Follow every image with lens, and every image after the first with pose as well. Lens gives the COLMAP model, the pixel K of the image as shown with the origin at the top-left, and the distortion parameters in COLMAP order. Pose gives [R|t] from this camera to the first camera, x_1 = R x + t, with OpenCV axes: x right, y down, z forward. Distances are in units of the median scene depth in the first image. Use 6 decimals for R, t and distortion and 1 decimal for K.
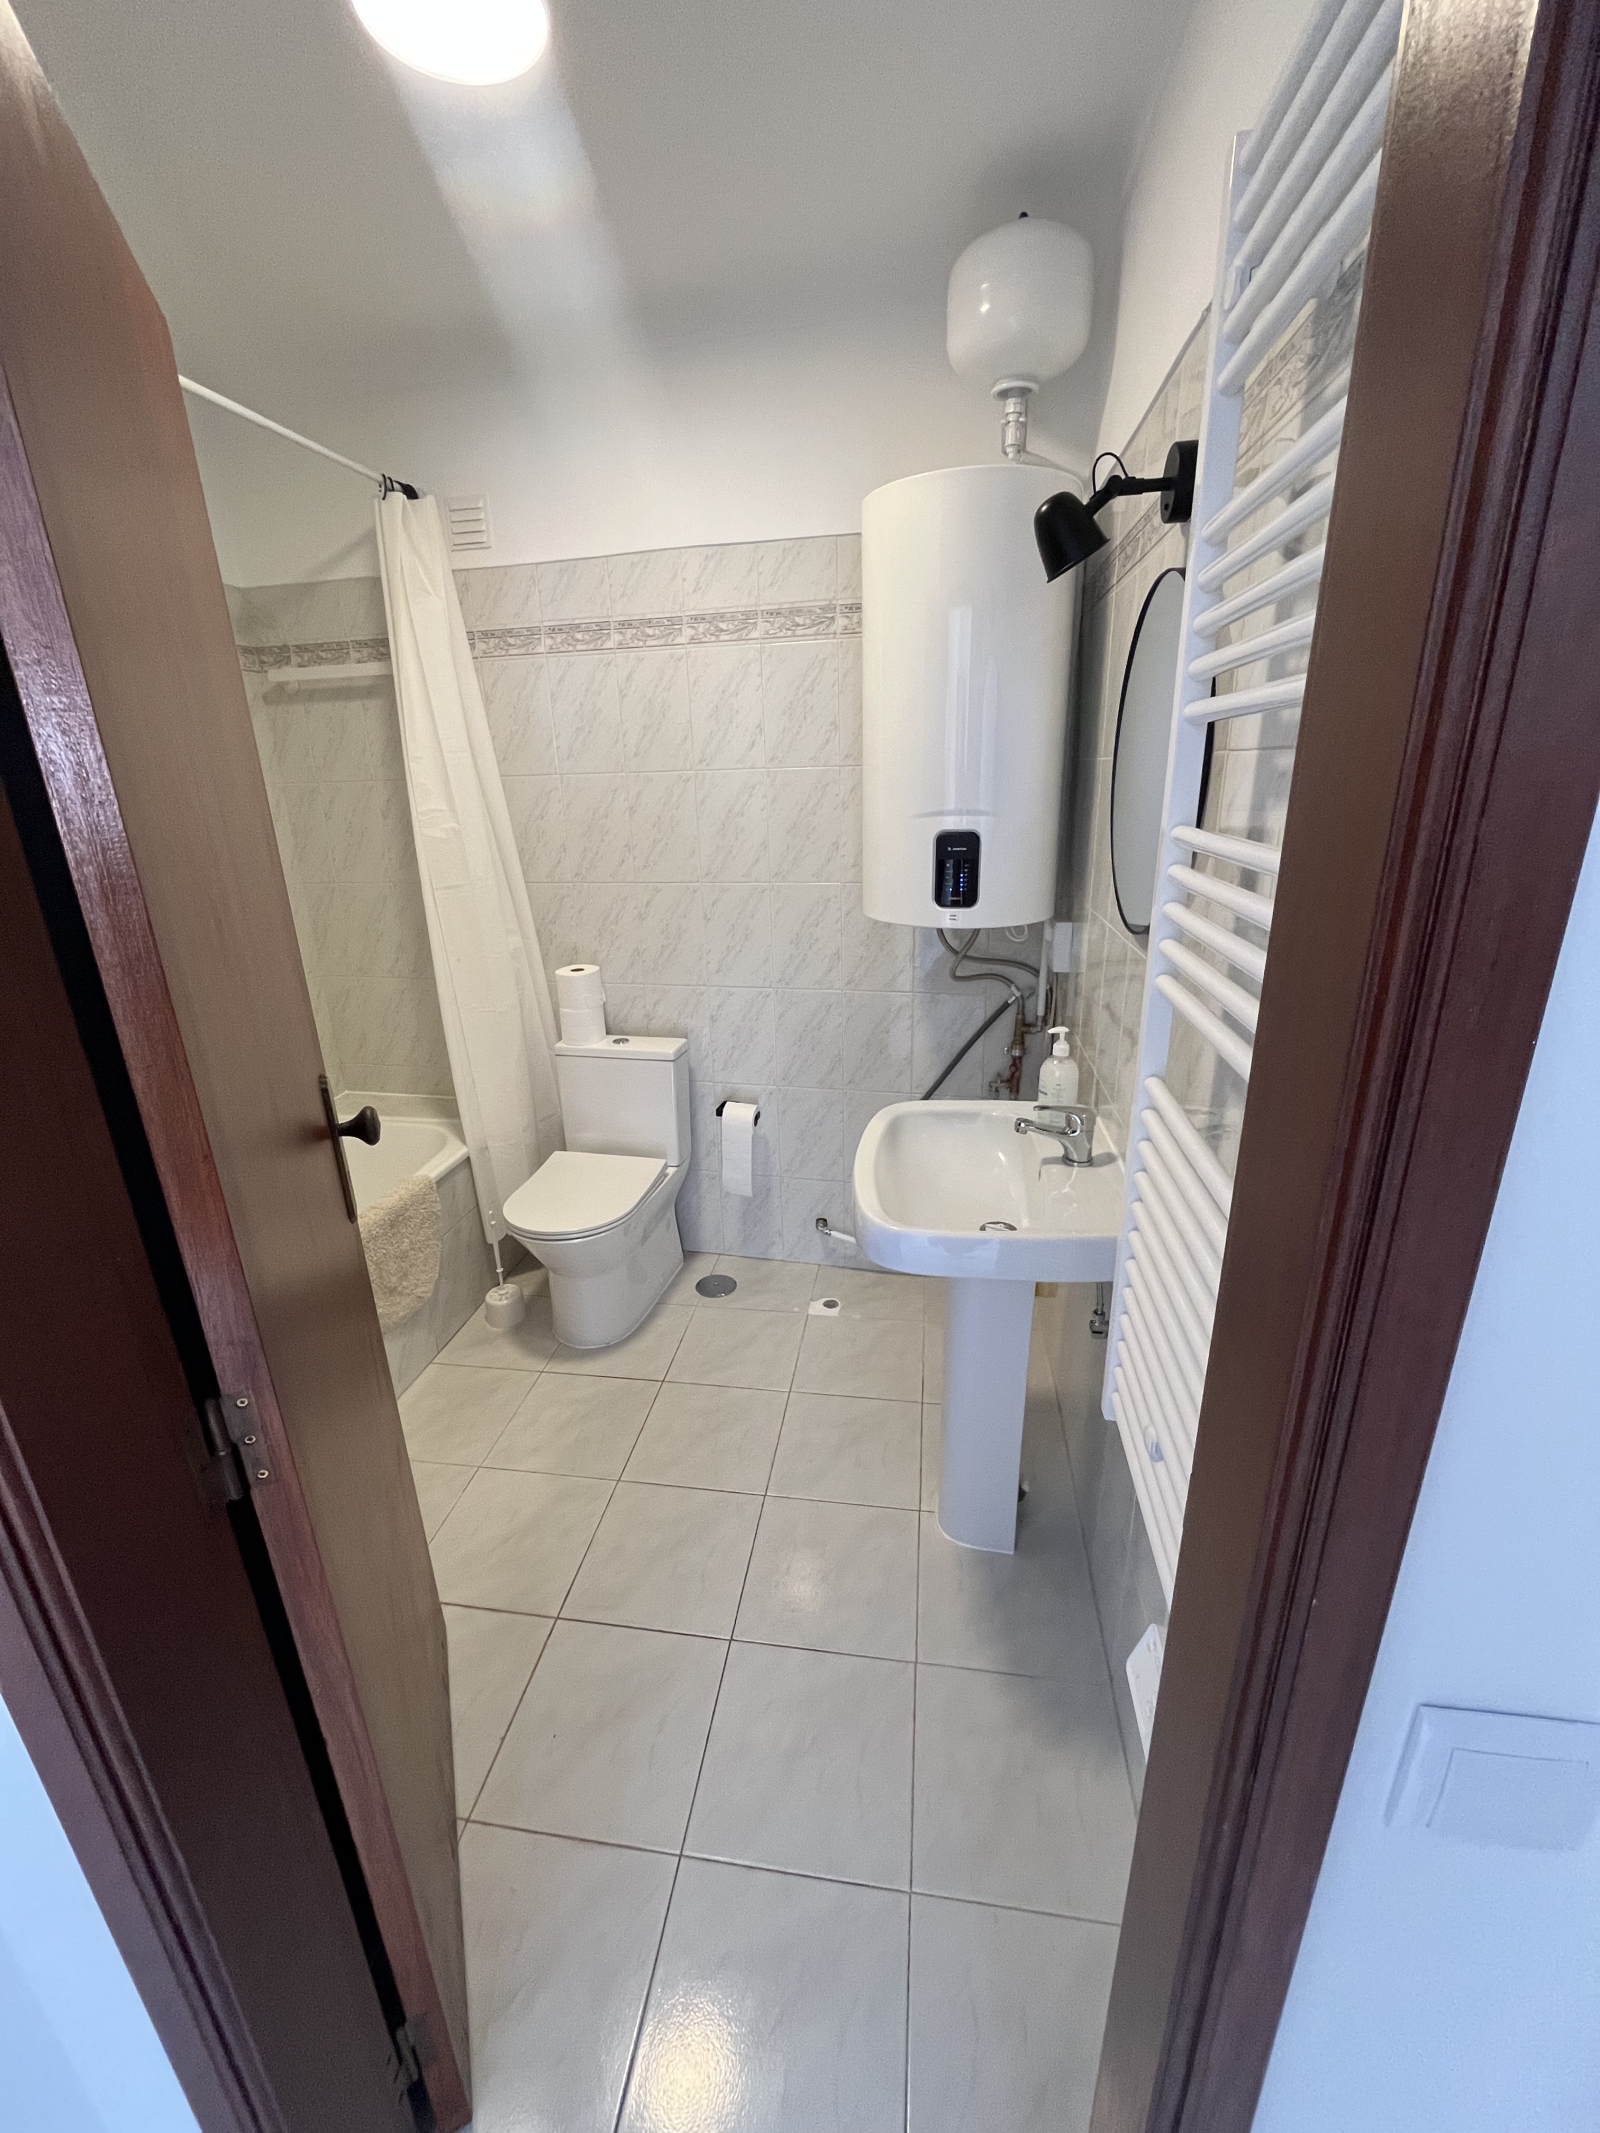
lens RADIAL K [[865.7, 0, 804.1], [0, 865.7, 1071.9], [0, 0, 1]] dist [-0.003067, -0.000279]
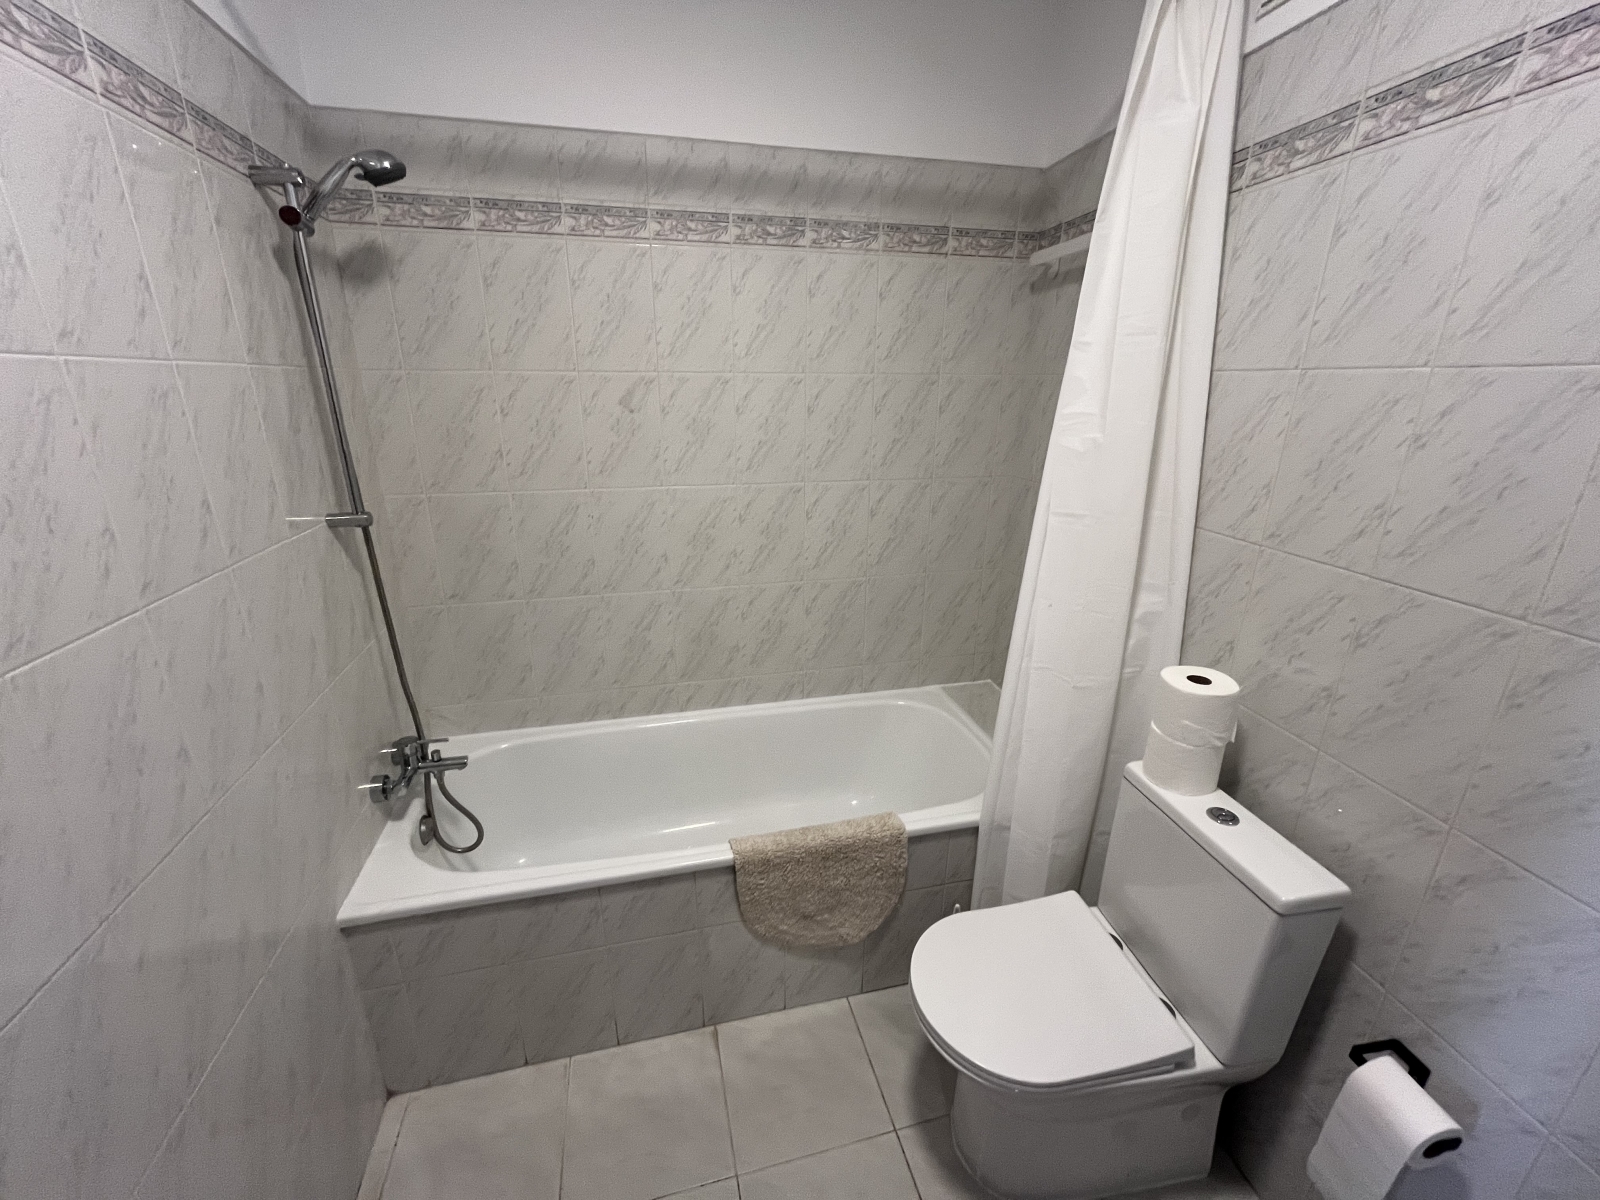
lens RADIAL K [[649.4, 0, 794.1], [0, 649.4, 600.3], [0, 0, 1]] dist [-0.003067, -0.000279]
pose [[0.383850, 0.321039, -0.865790, 0.016250], [-0.312564, 0.927441, 0.205323, -0.185968], [0.868886, 0.191801, 0.456343, 0.545209]]
